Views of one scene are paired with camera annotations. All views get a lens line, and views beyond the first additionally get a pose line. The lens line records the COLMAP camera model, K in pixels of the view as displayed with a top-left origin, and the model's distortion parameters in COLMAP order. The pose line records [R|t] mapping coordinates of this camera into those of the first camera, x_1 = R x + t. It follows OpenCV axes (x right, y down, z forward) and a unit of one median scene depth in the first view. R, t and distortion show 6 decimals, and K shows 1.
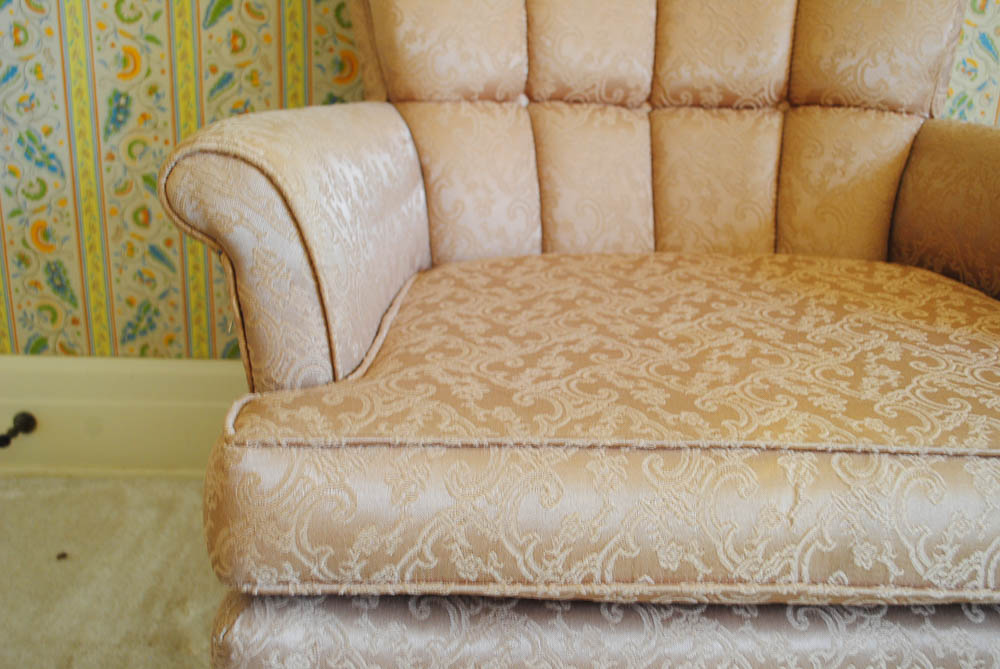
lens RADIAL K [[1019.5, 0, 506.4], [0, 1019.5, 336.4], [0, 0, 1]] dist [-0.057031, 0.000000]
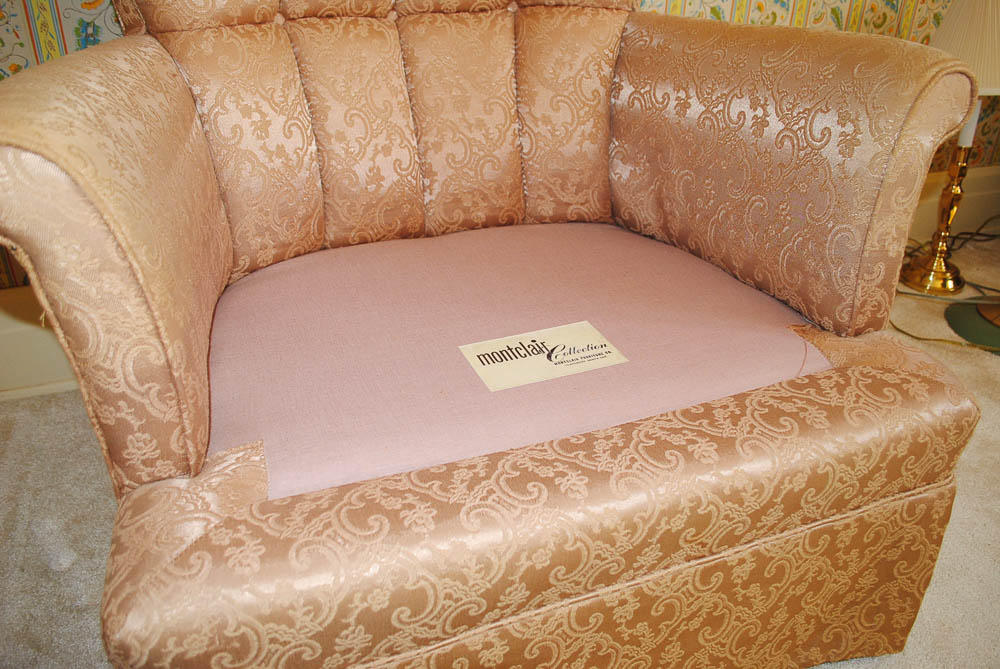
lens RADIAL K [[787.9, 0, 504.3], [0, 787.9, 339.6], [0, 0, 1]] dist [-0.083861, 0.014876]
pose [[0.948270, -0.170636, 0.267707, -0.028534], [0.109375, 0.967241, 0.229088, -0.057693], [-0.298028, -0.187957, 0.935869, 0.097989]]
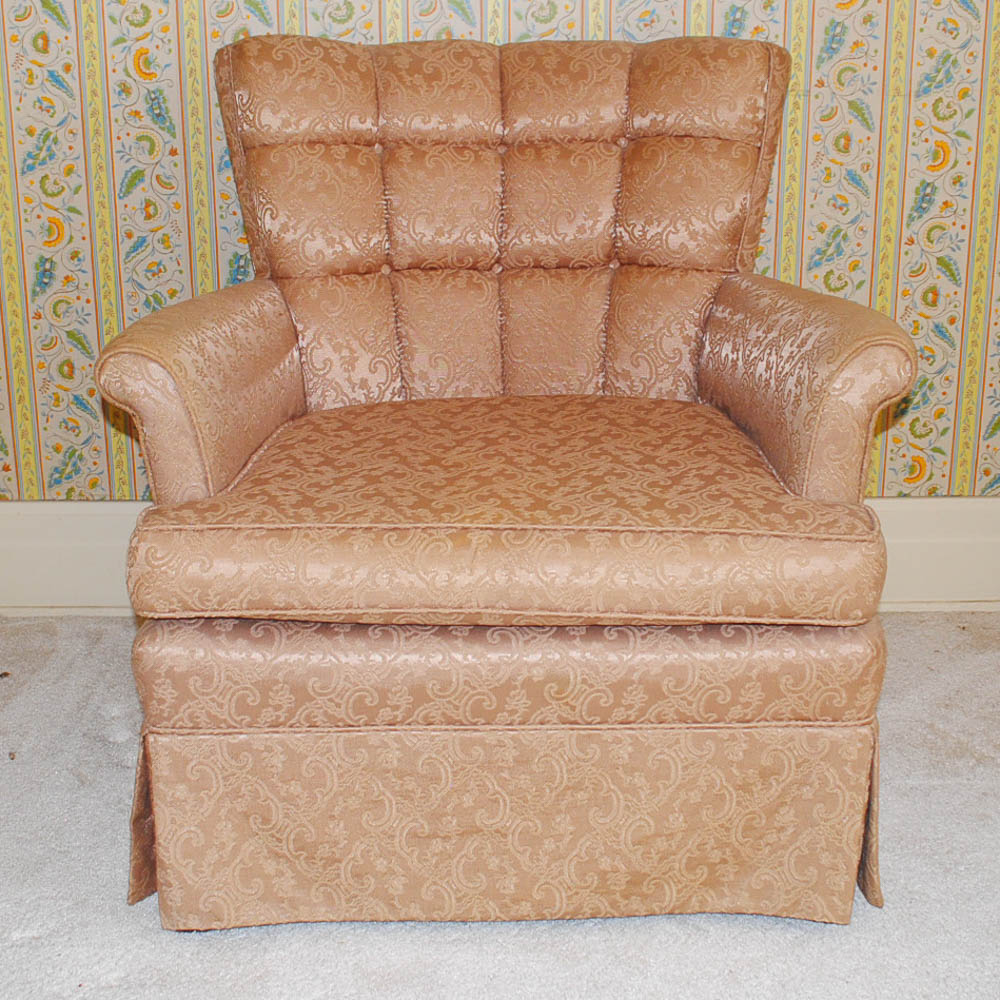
lens RADIAL K [[1642.3, 0, 500.7], [0, 1642.3, 453.9], [0, 0, 1]] dist [-0.079433, 0.000000]
pose [[0.997602, -0.024991, -0.064545, 0.226424], [0.023552, 0.999459, -0.022955, 0.024308], [0.065084, 0.021379, 0.997651, -0.753800]]
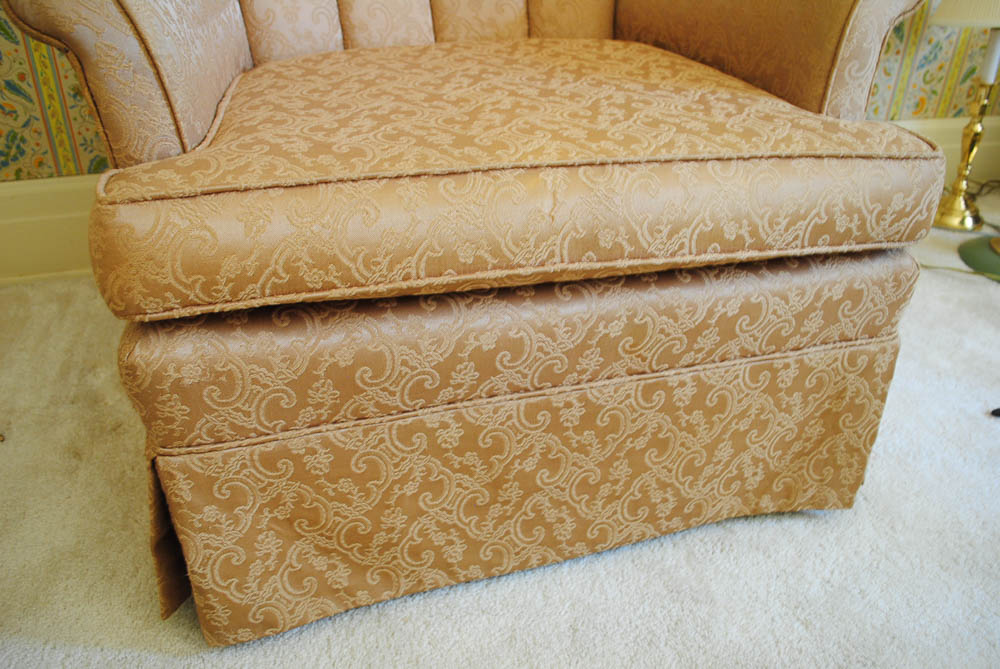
lens RADIAL K [[787.9, 0, 506.2], [0, 787.9, 342.8], [0, 0, 1]] dist [-0.083861, 0.014876]
pose [[0.972847, -0.132015, 0.190106, 0.000140], [0.082619, 0.965343, 0.247564, 0.034765], [-0.216200, -0.225135, 0.950038, -0.008422]]
